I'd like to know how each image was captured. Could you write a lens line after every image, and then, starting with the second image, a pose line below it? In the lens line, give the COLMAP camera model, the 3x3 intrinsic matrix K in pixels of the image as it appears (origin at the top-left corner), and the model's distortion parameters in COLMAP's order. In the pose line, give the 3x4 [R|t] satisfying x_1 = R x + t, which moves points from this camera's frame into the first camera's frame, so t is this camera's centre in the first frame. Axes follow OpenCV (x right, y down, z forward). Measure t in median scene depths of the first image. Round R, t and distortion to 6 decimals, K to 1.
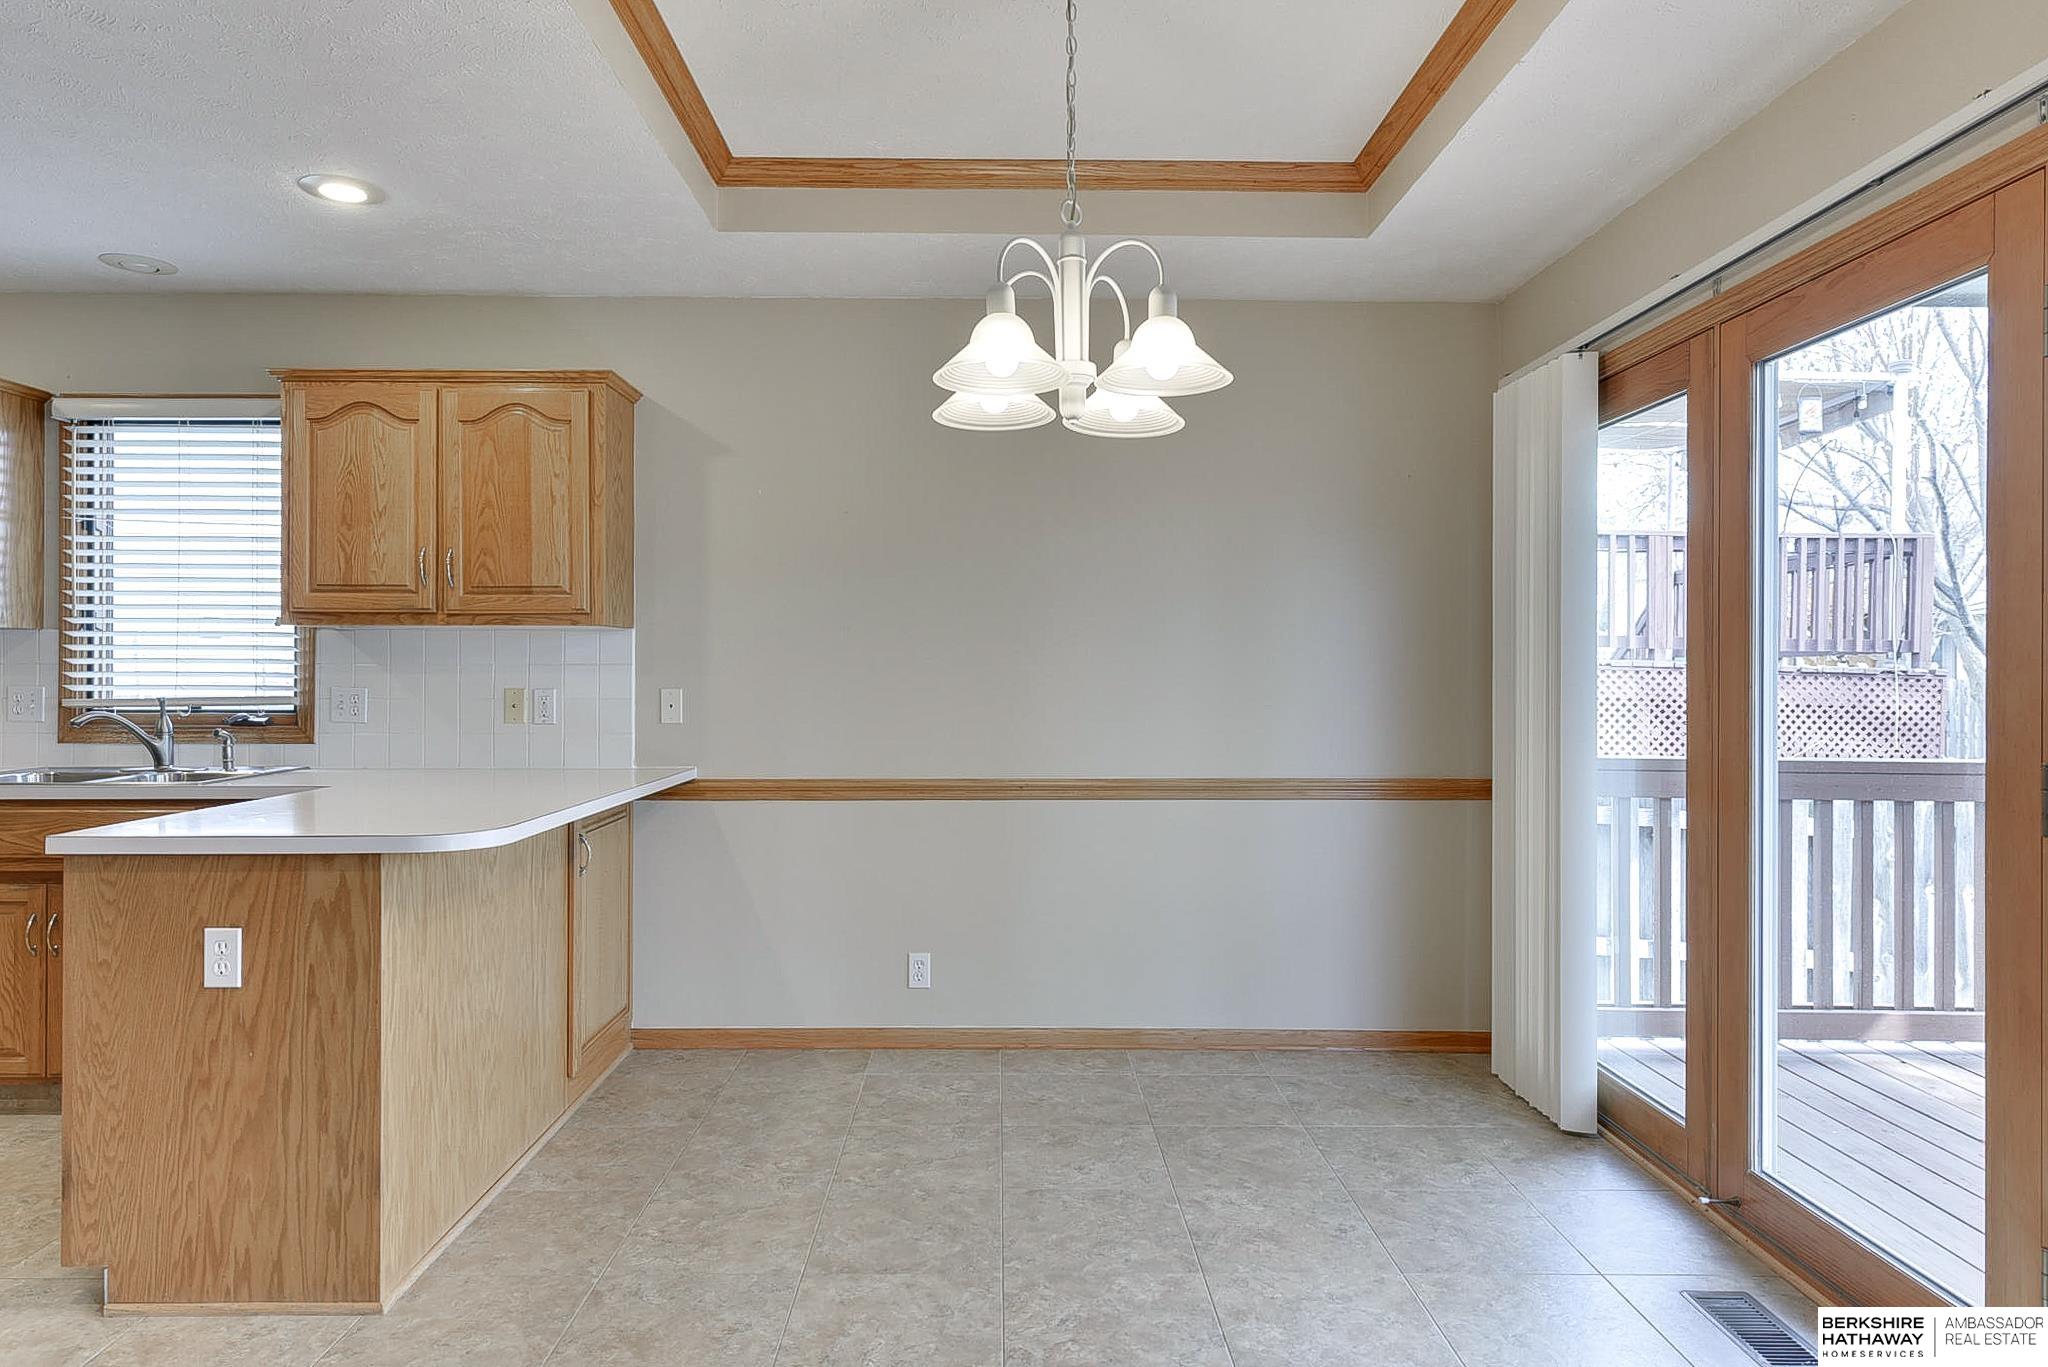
lens RADIAL K [[1246.9, 0, 1013.5], [0, 1246.9, 665.2], [0, 0, 1]] dist [-0.006027, -0.001360]
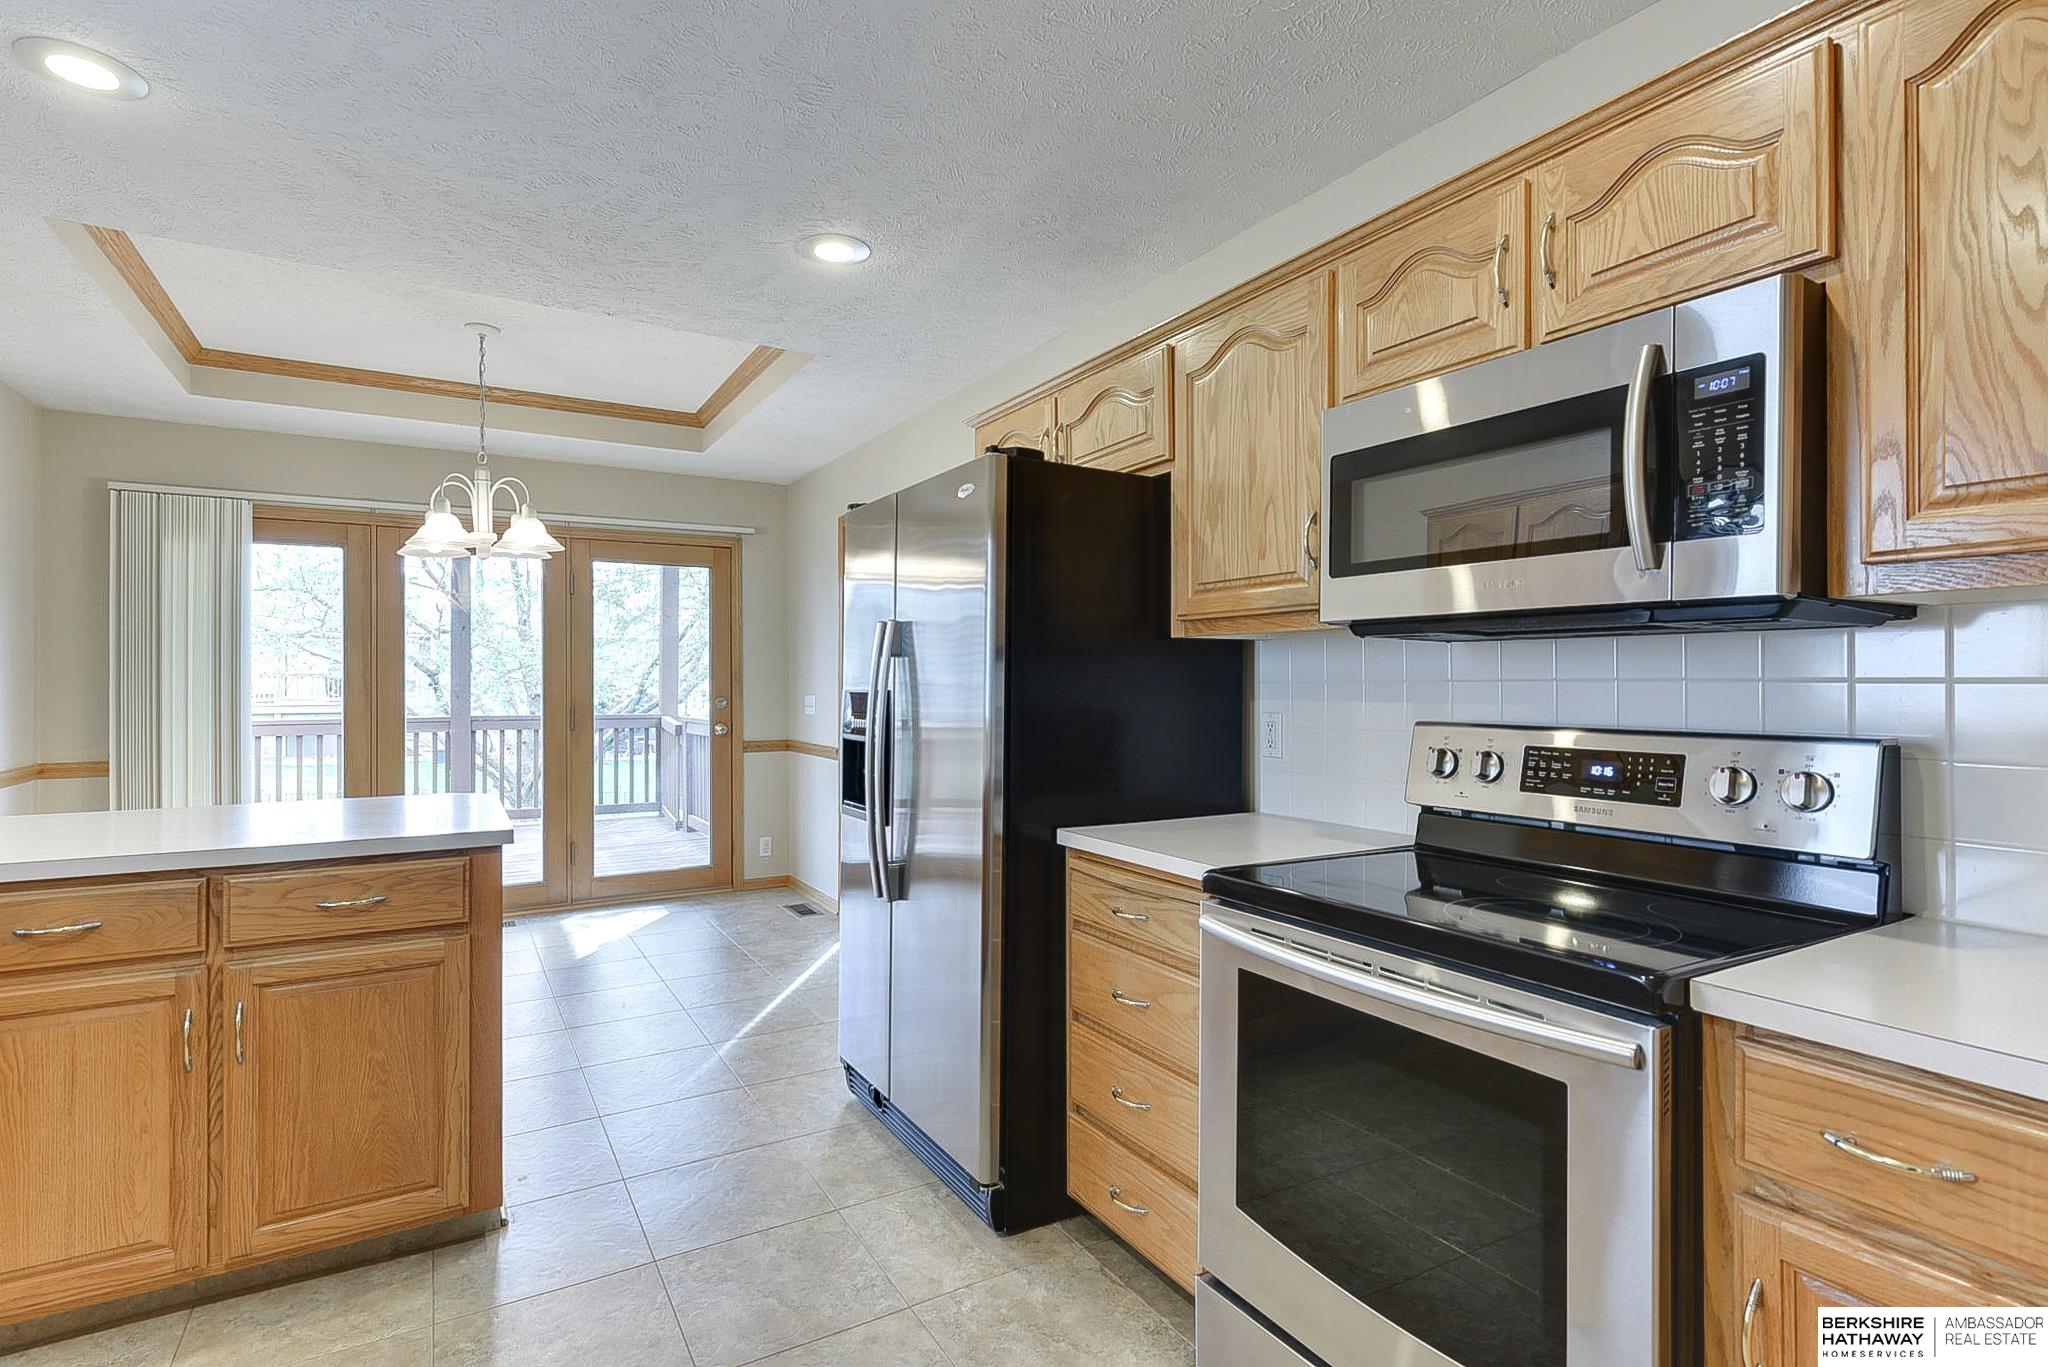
lens RADIAL K [[966.9, 0, 995.3], [0, 966.9, 675.8], [0, 0, 1]] dist [0.003138, -0.004011]
pose [[-0.497619, 0.006632, 0.867371, -1.136099], [-0.001685, 0.999961, -0.008612, 0.002064], [-0.867394, -0.005747, -0.497588, 0.680673]]
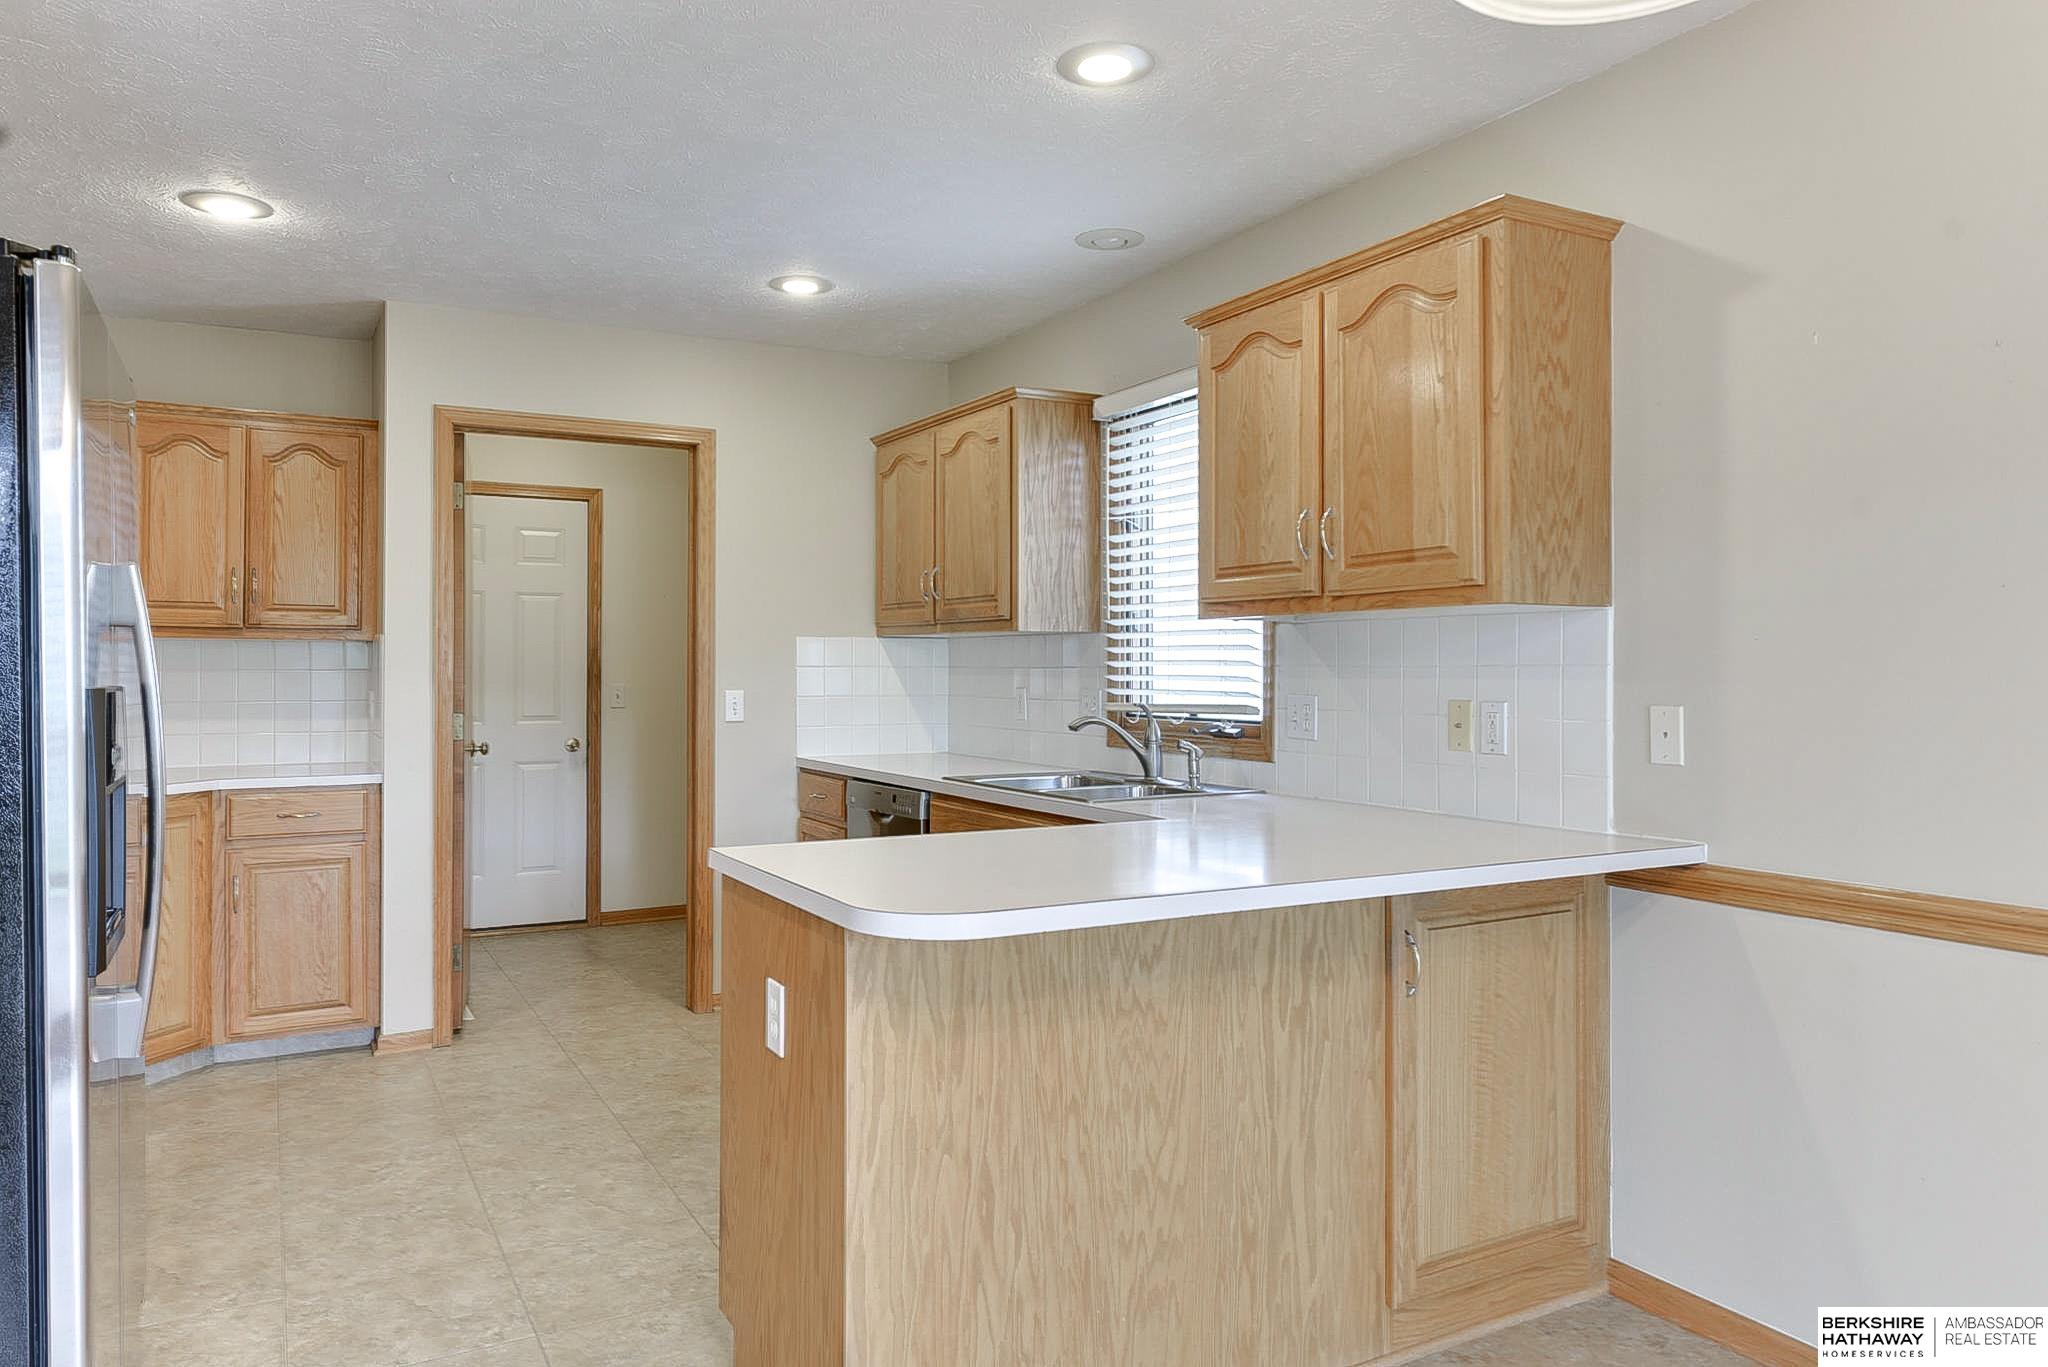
lens RADIAL K [[1351.7, 0, 1024.7], [0, 1351.7, 662.2], [0, 0, 1]] dist [0.004735, 0.003860]
pose [[0.477430, -0.006160, -0.878648, 0.156550], [0.000803, 0.999978, -0.006574, 0.002241], [0.878669, 0.002433, 0.477425, 0.459370]]
